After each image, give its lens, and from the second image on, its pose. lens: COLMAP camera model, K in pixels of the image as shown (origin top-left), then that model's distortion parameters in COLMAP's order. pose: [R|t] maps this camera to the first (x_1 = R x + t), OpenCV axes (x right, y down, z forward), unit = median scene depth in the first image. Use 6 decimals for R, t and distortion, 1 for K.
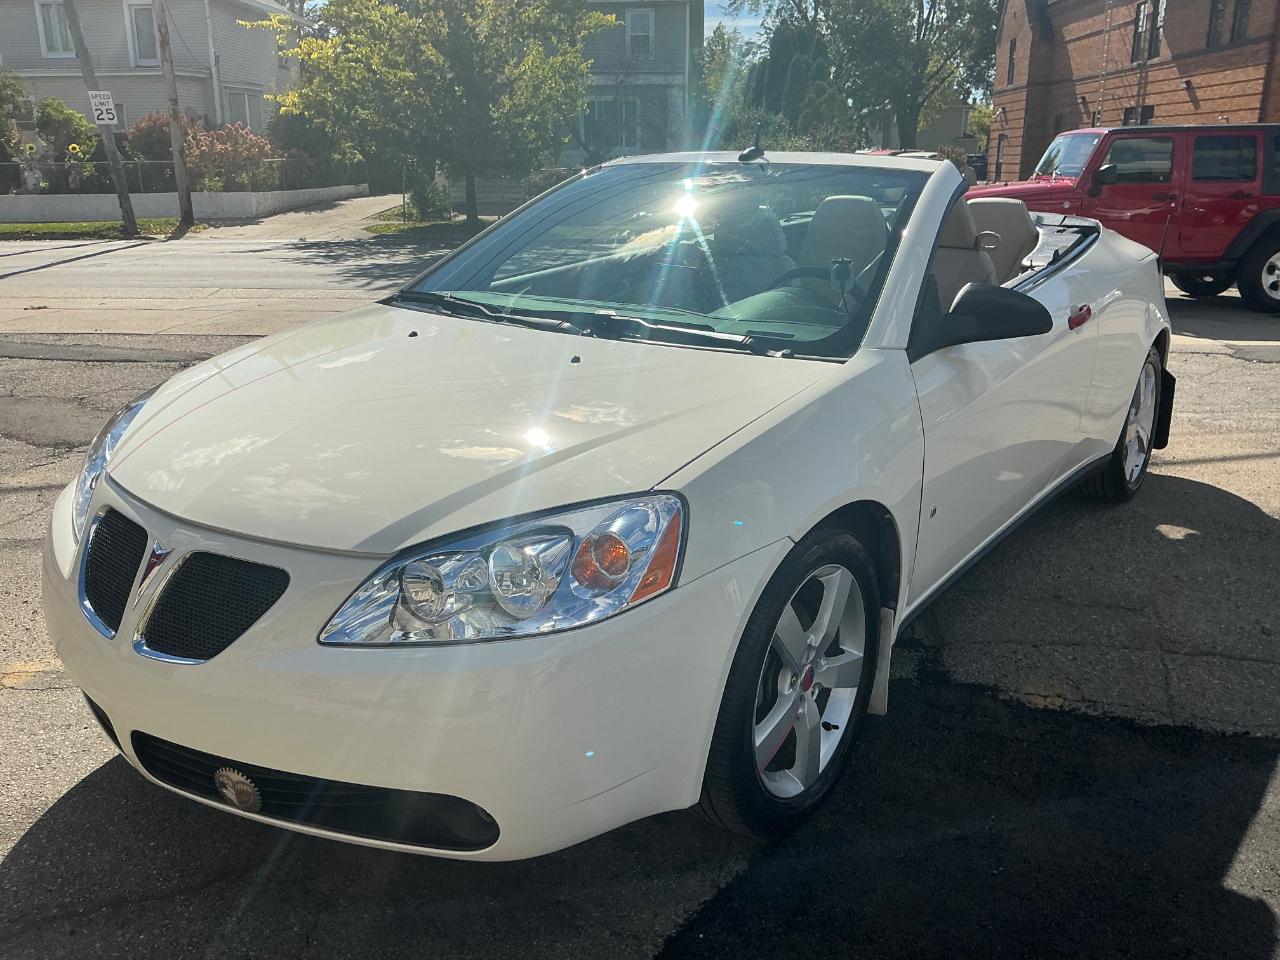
lens RADIAL K [[1072.9, 0, 629.0], [0, 1072.9, 471.2], [0, 0, 1]] dist [0.072819, -0.156049]
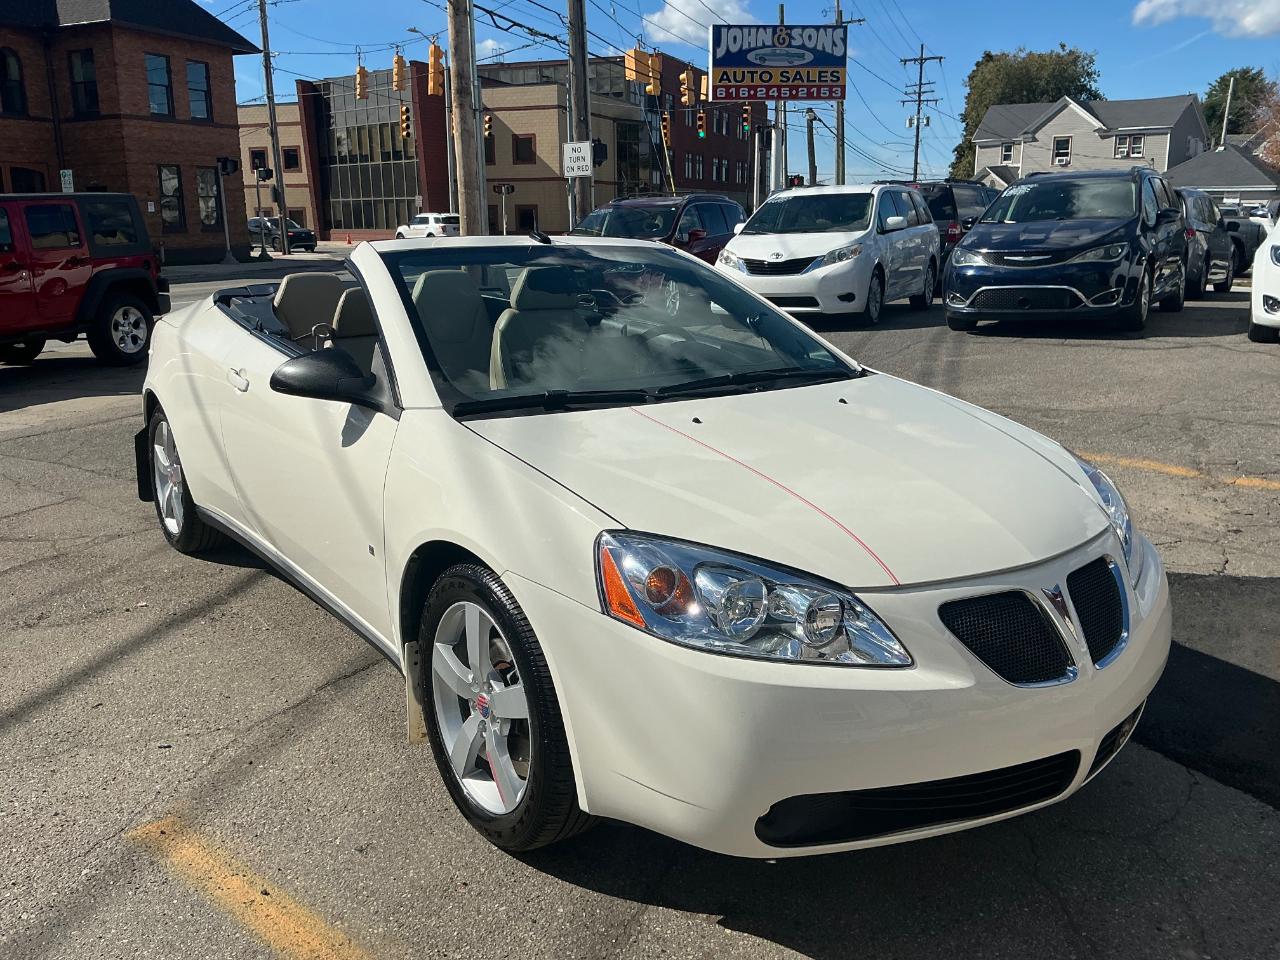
lens RADIAL K [[1072.9, 0, 628.3], [0, 1072.9, 476.2], [0, 0, 1]] dist [0.072819, -0.156049]
pose [[0.303944, -0.222952, 0.926235, -0.234191], [0.269150, 0.952720, 0.141006, -0.047590], [-0.913880, 0.206438, 0.349581, 0.143785]]
